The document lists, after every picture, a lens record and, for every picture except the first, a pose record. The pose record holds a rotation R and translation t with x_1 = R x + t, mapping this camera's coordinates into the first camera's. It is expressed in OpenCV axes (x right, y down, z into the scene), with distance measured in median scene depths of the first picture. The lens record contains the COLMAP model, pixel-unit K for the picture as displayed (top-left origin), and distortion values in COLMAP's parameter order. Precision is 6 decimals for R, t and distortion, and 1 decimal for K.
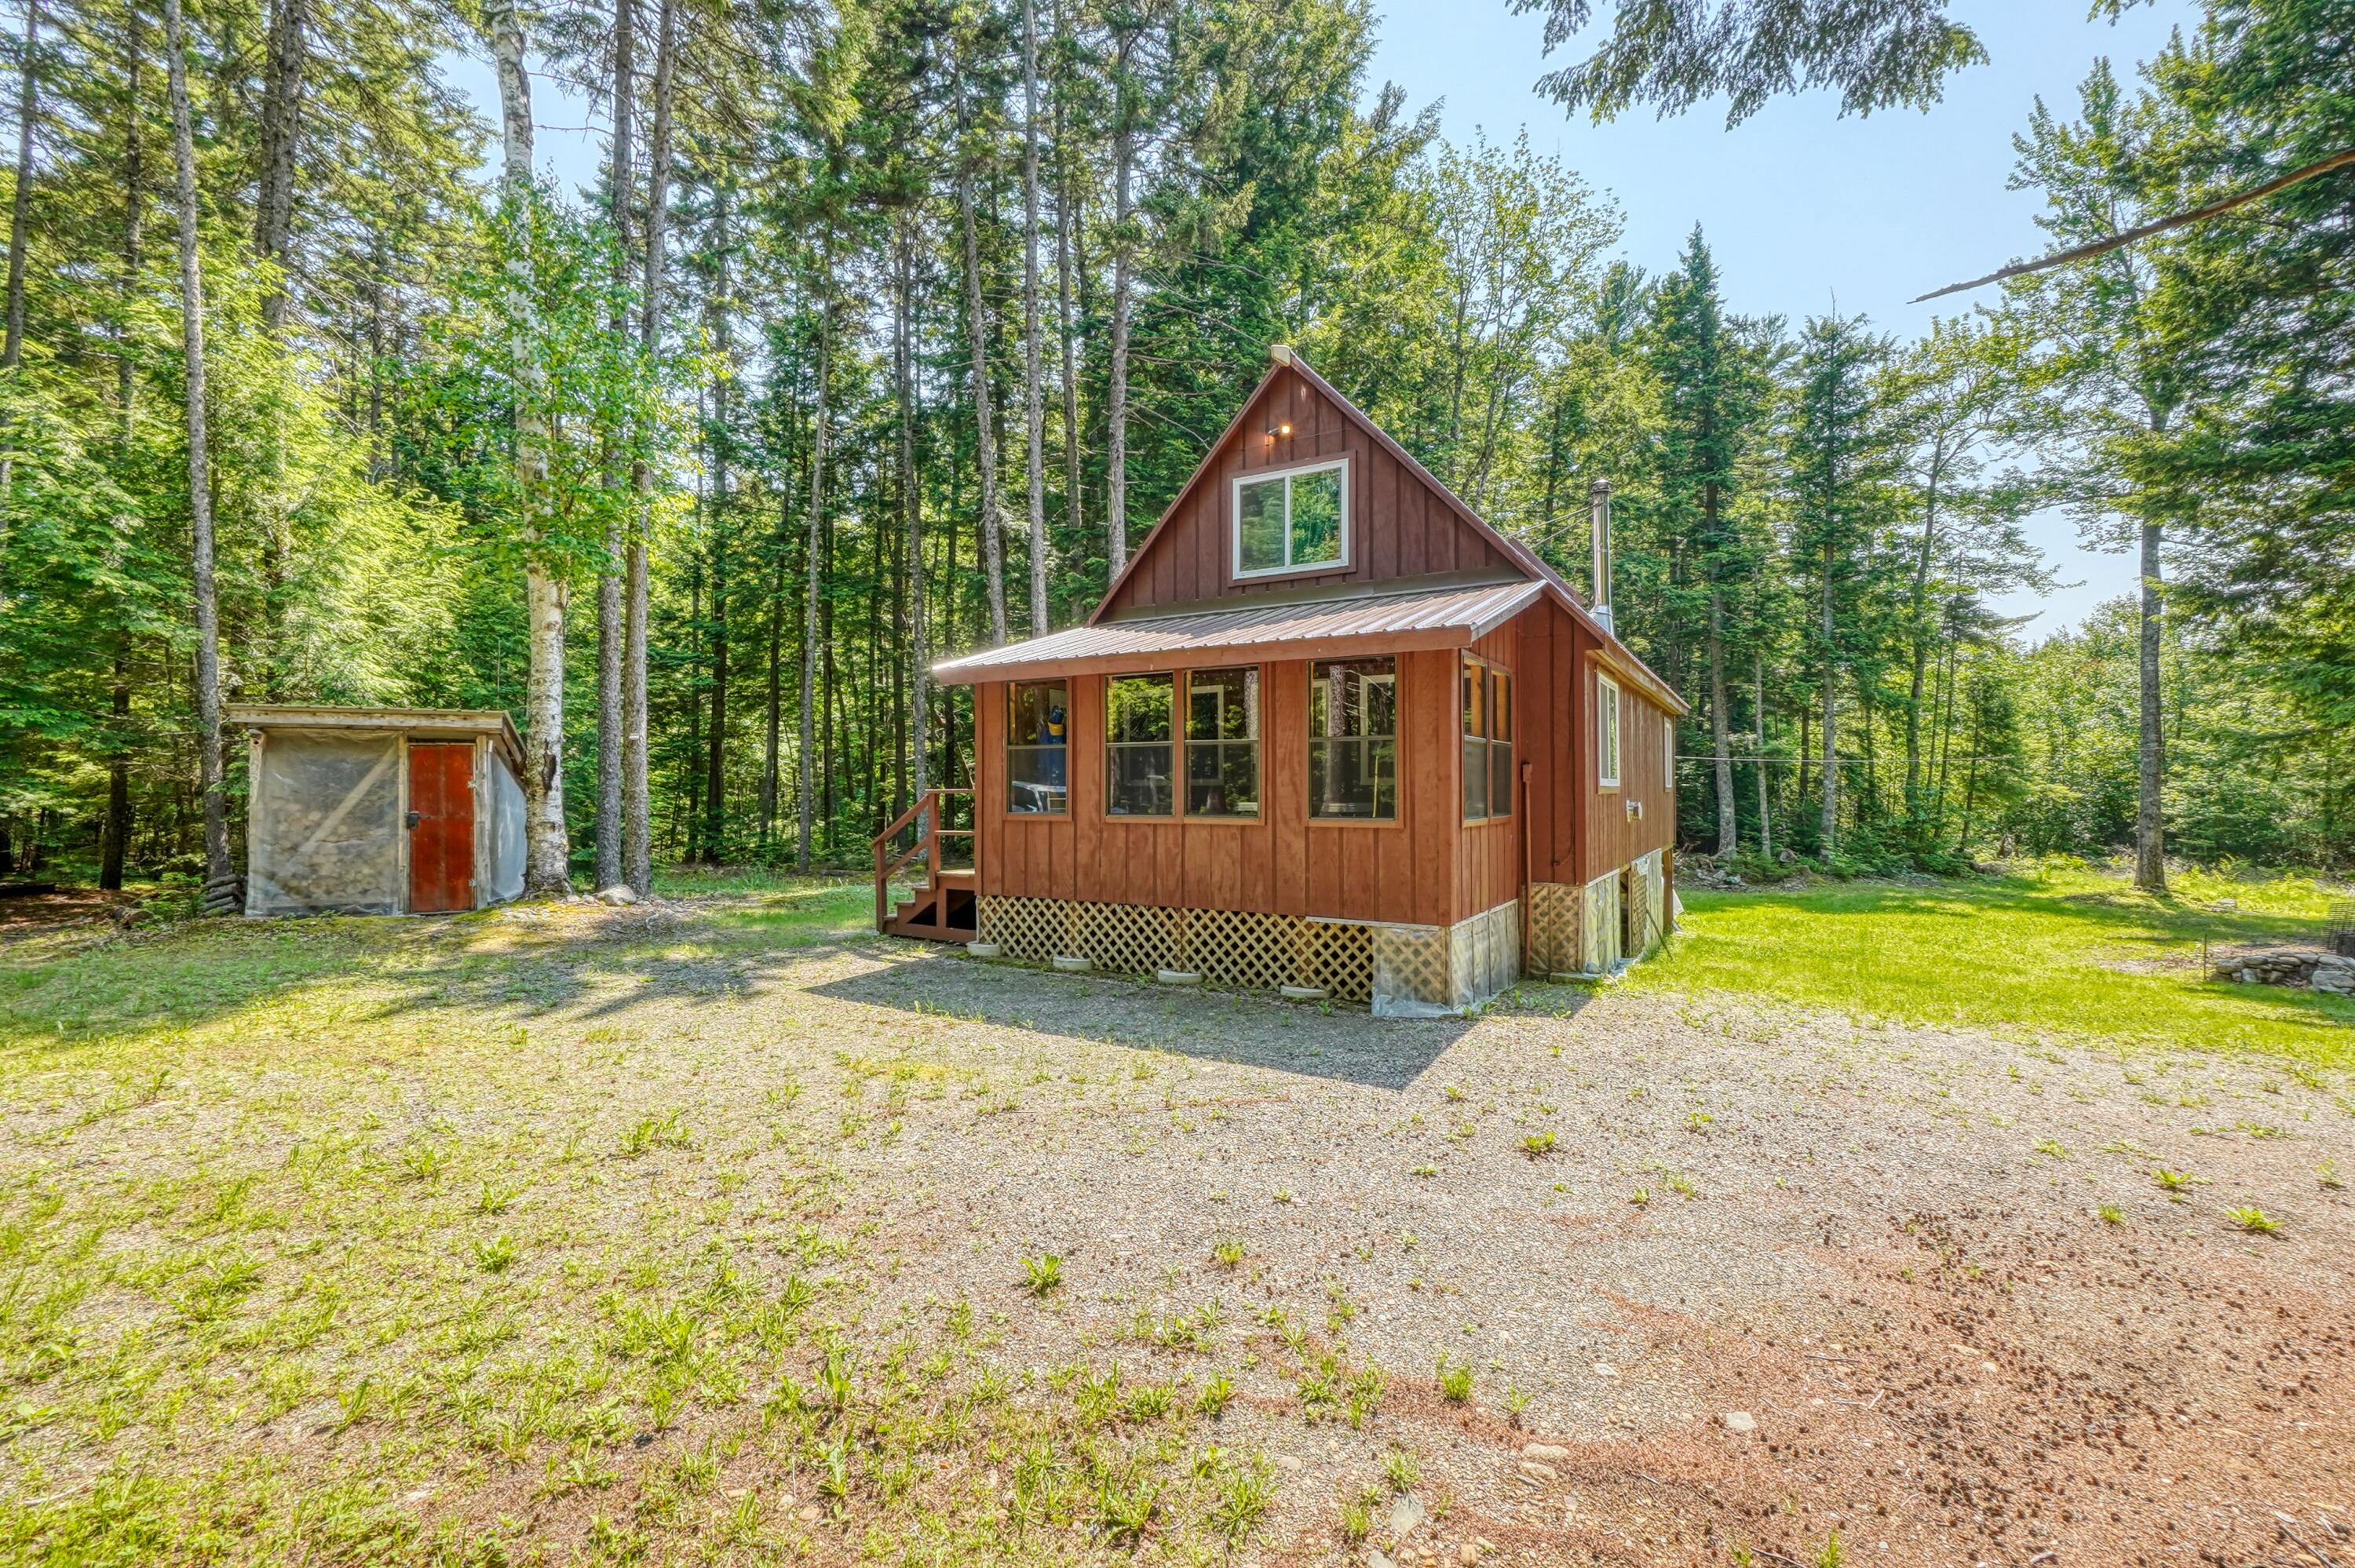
lens RADIAL K [[1049.2, 0, 1177.5], [0, 1049.2, 784.0], [0, 0, 1]] dist [-0.015803, 0.007982]
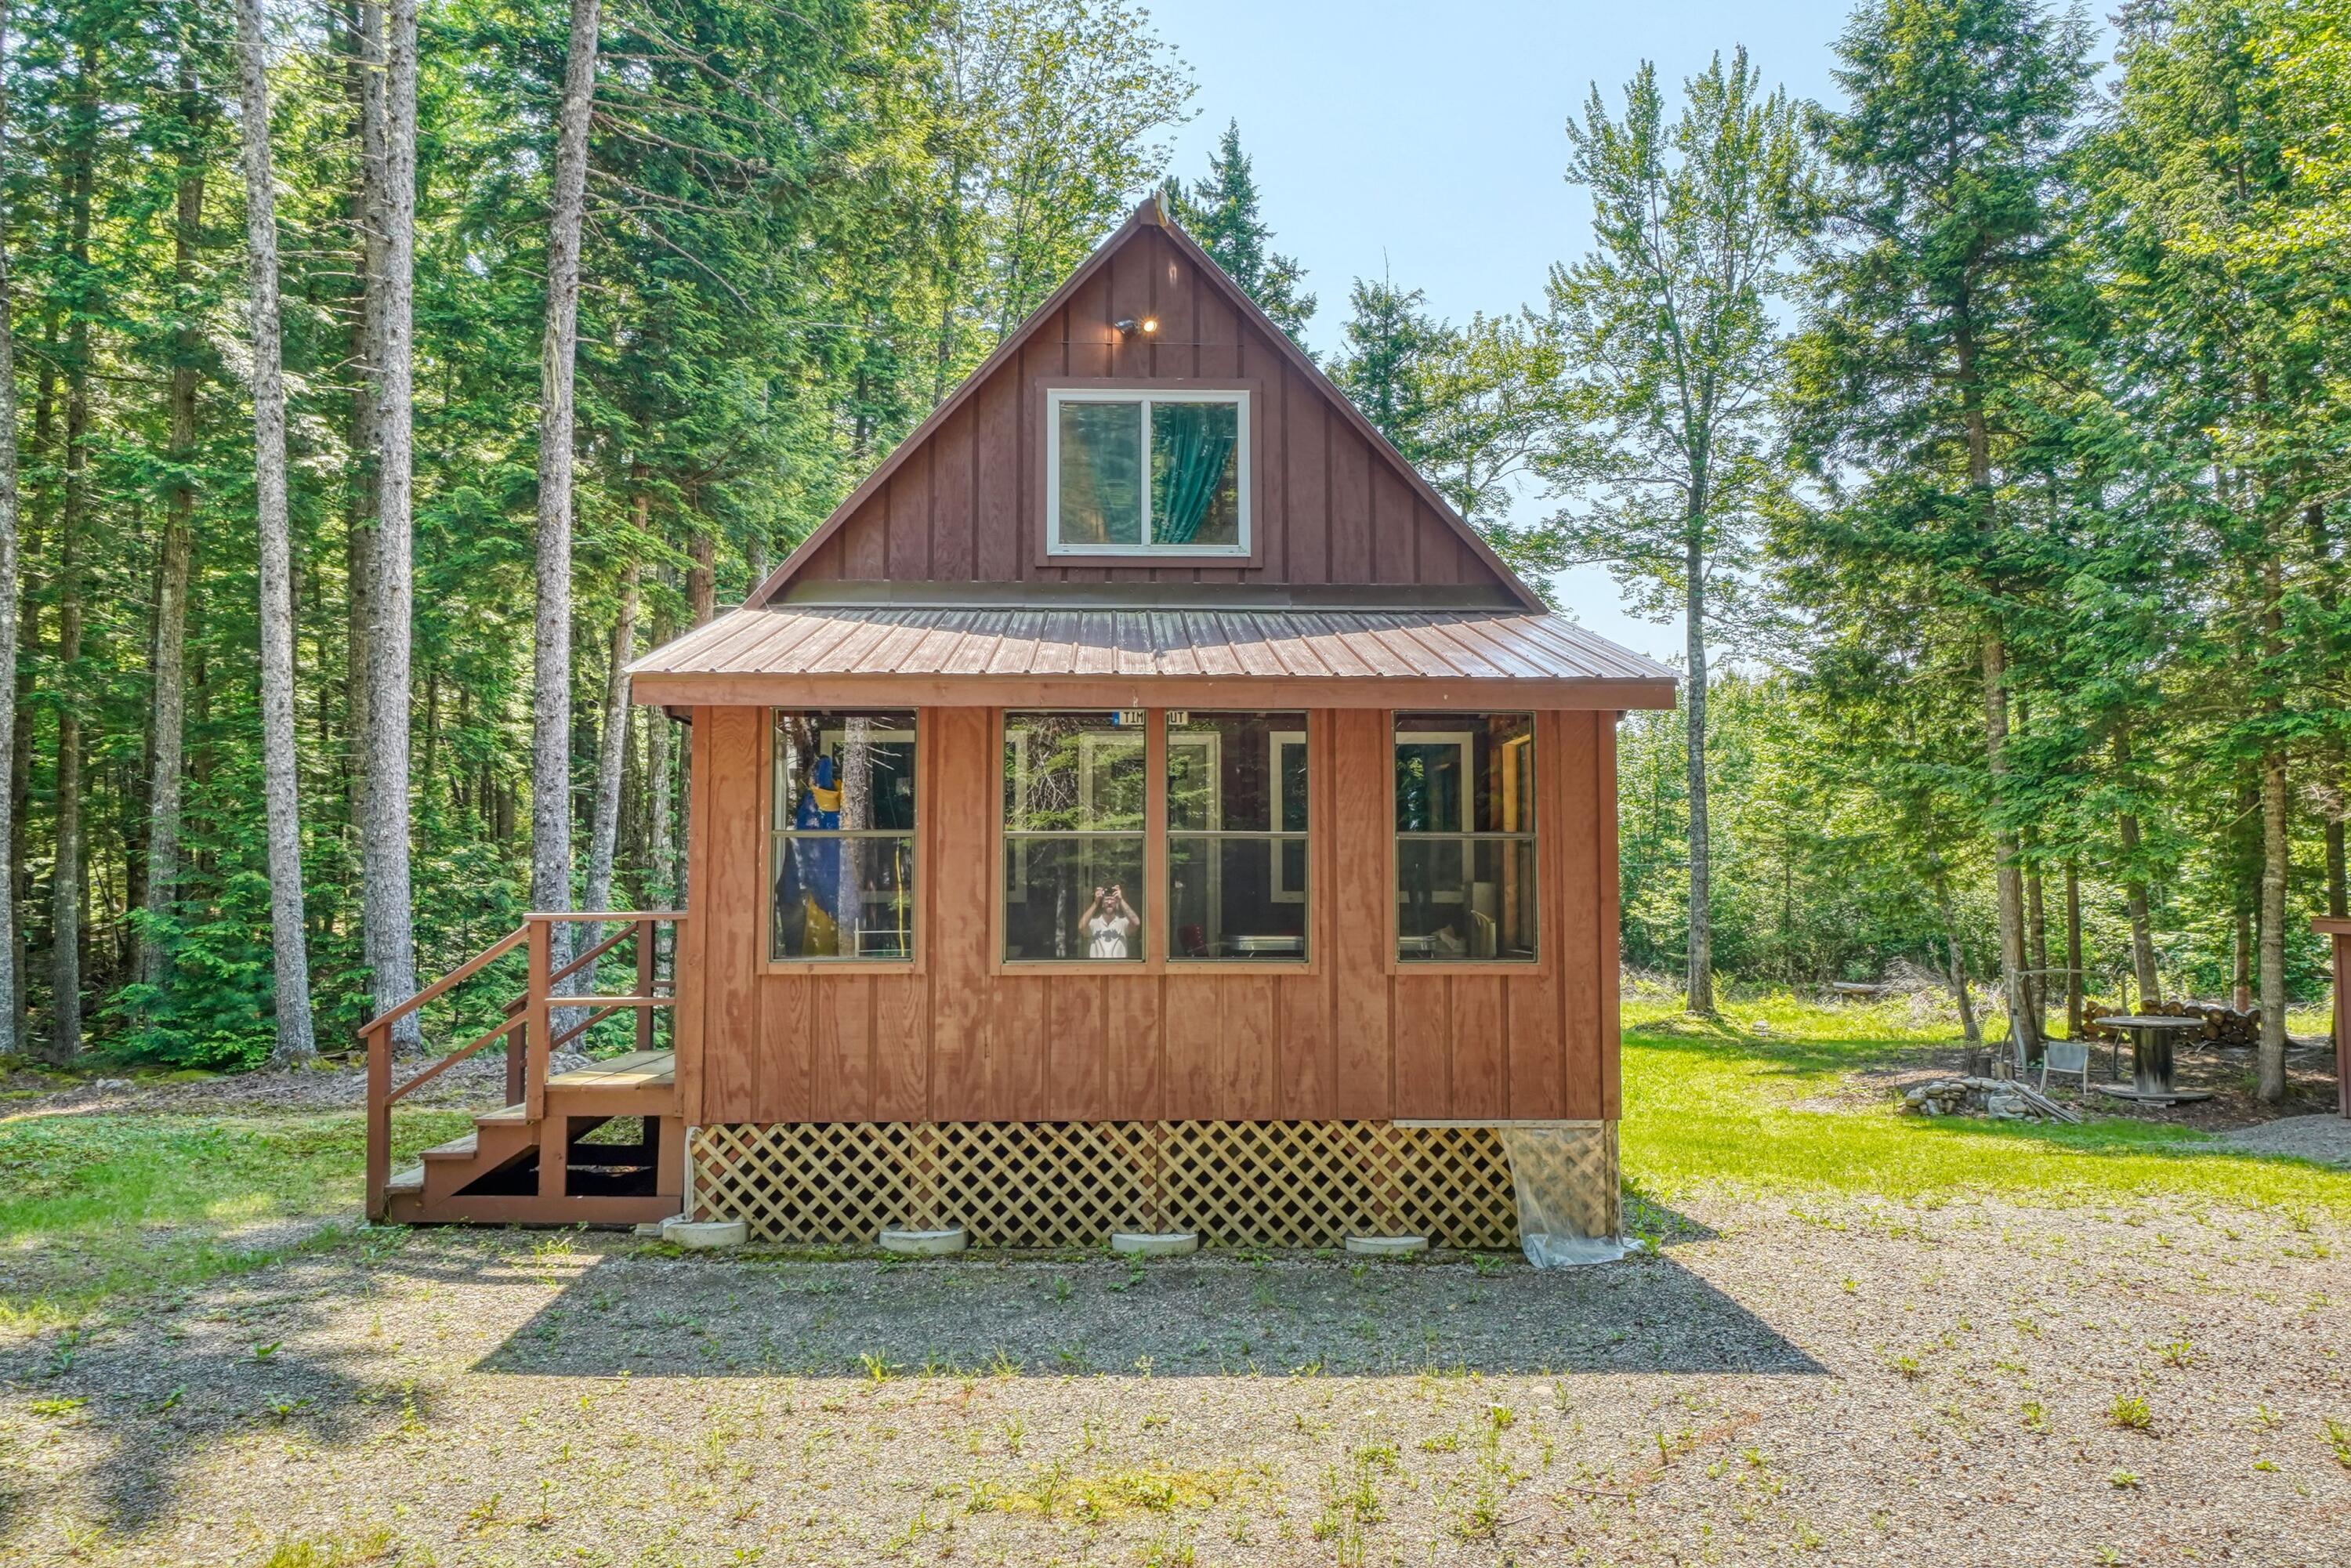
lens RADIAL K [[1663.6, 0, 1175.5], [0, 1663.6, 784.0], [0, 0, 1]] dist [0.002398, 0.001490]
pose [[0.828388, 0.037604, 0.558891, -0.495733], [-0.005768, 0.998264, -0.058617, -0.012919], [-0.560125, 0.045334, 0.827166, 0.223518]]
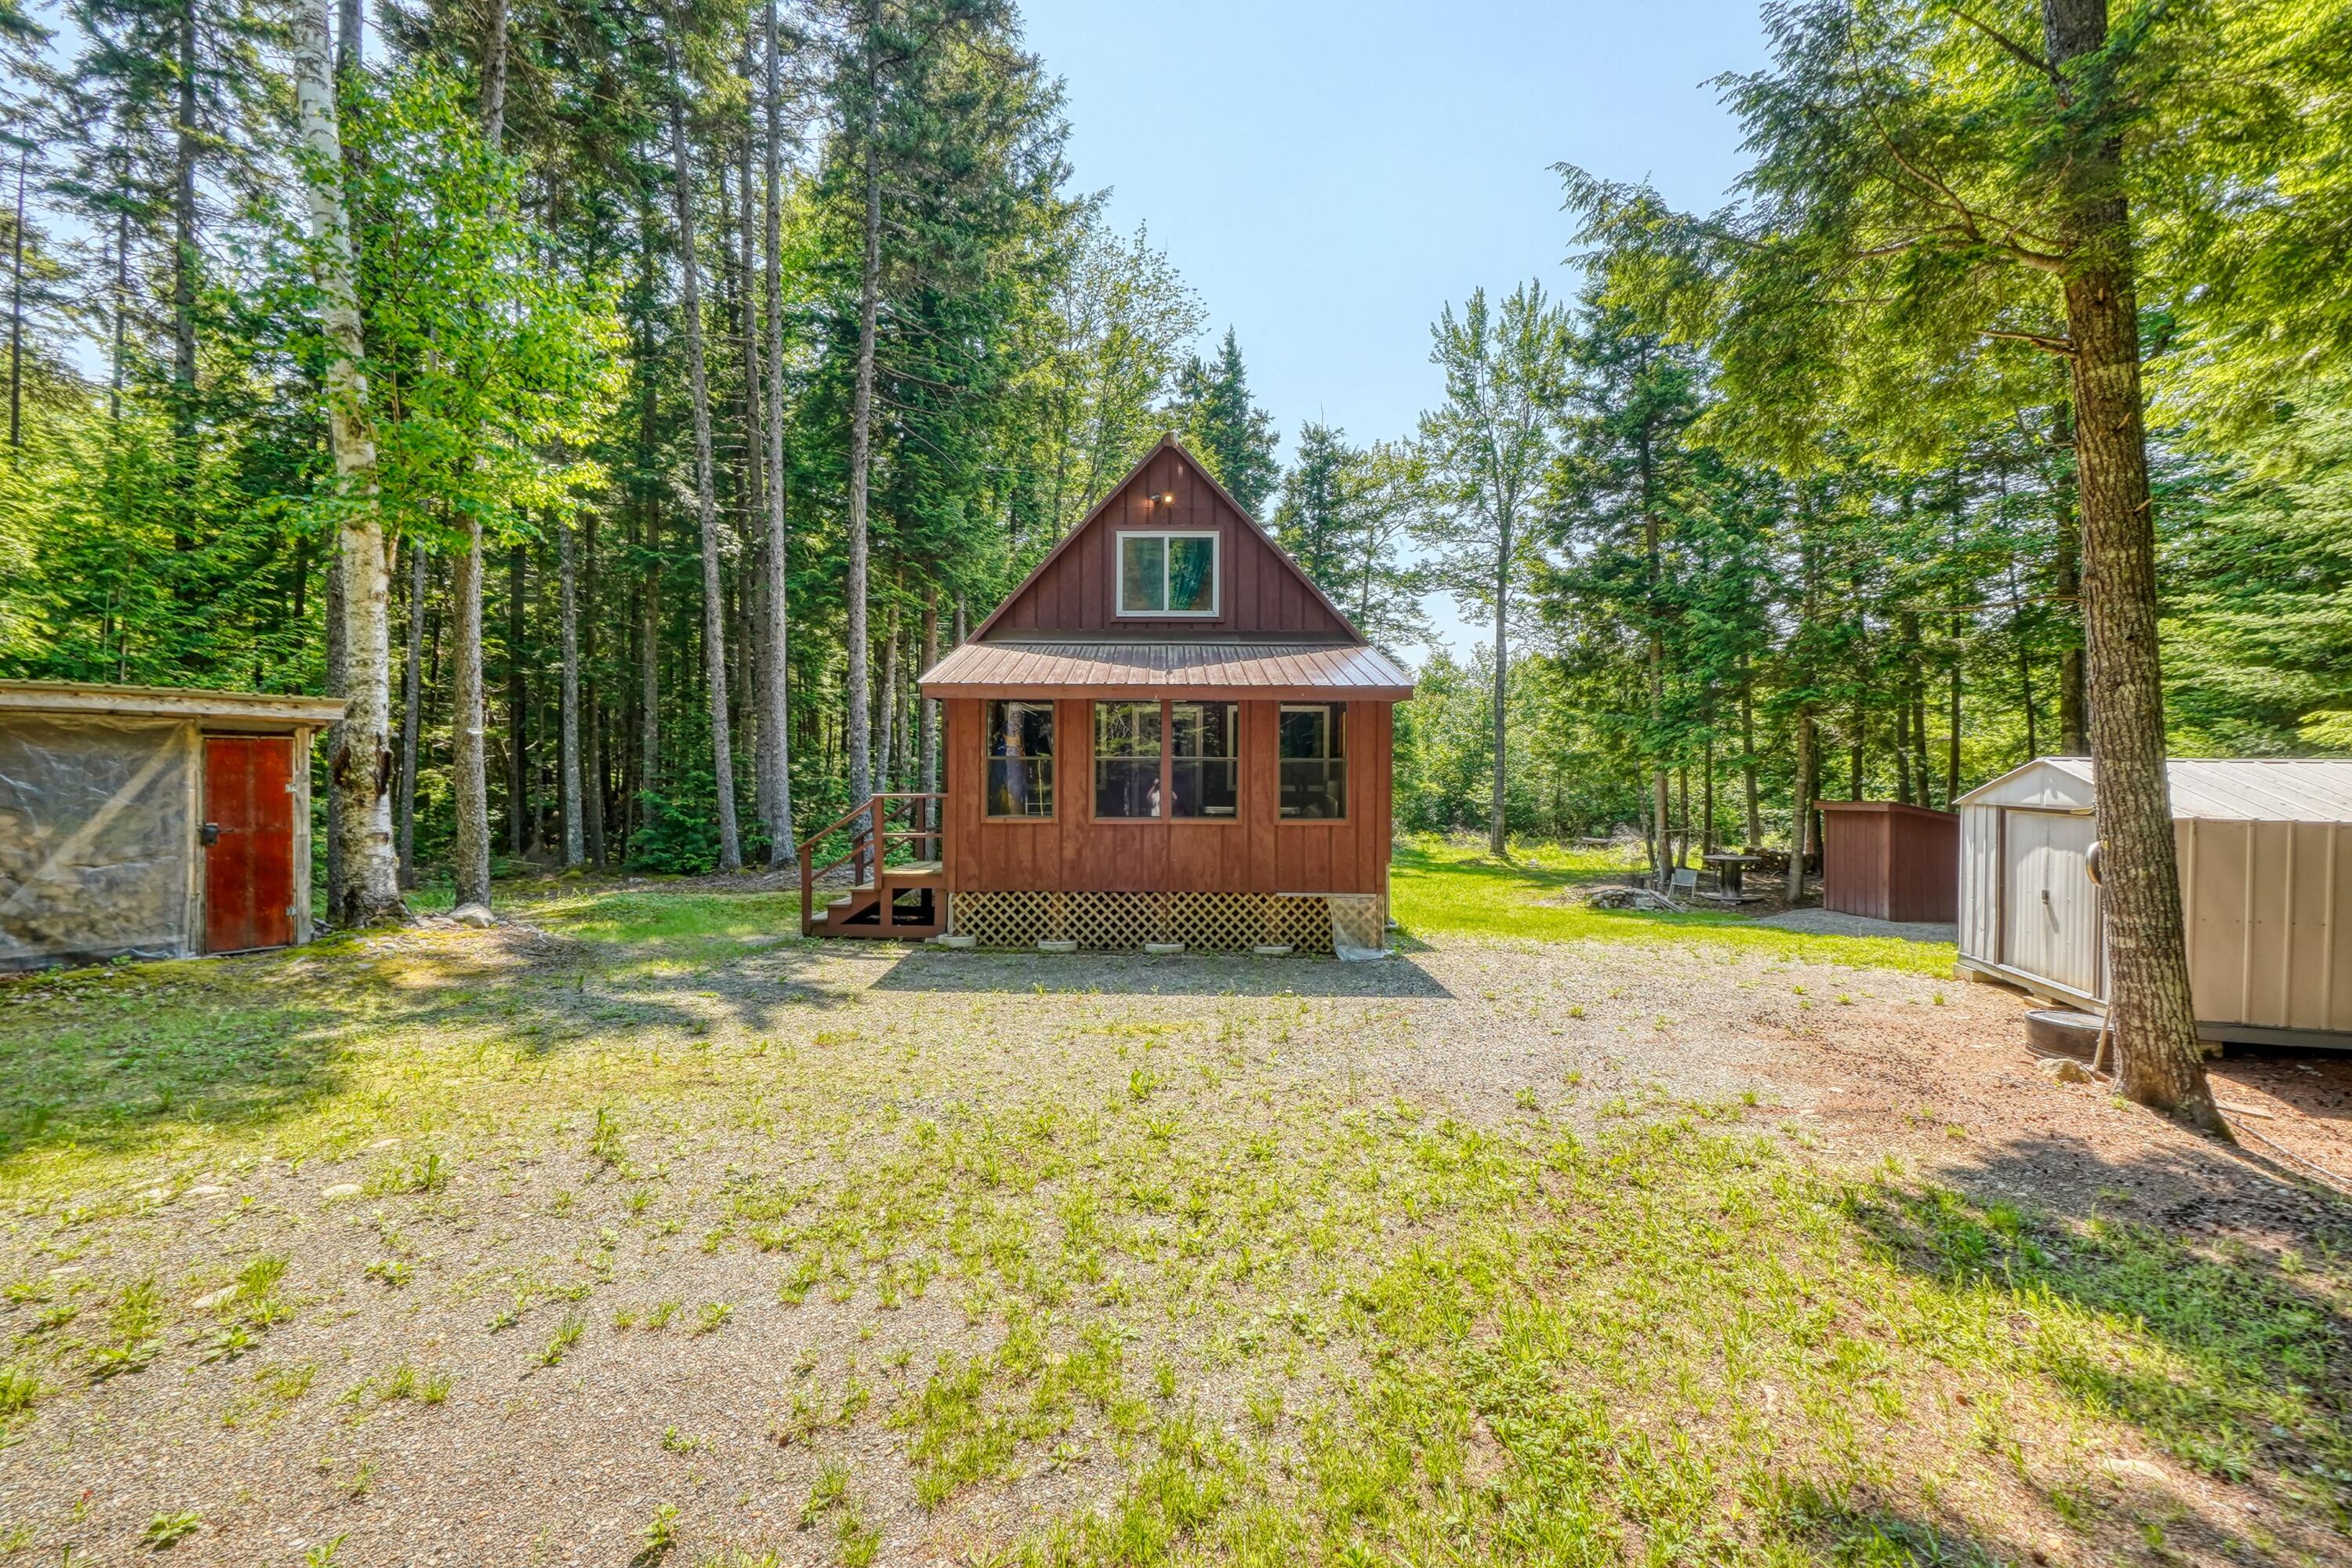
lens RADIAL K [[1047.0, 0, 1176.0], [0, 1047.0, 784.0], [0, 0, 1]] dist [-0.004447, -0.000064]
pose [[0.843457, 0.004055, 0.537181, -0.636809], [-0.010338, 0.999909, 0.008685, -0.019813], [-0.537097, -0.012879, 0.843422, -0.045731]]
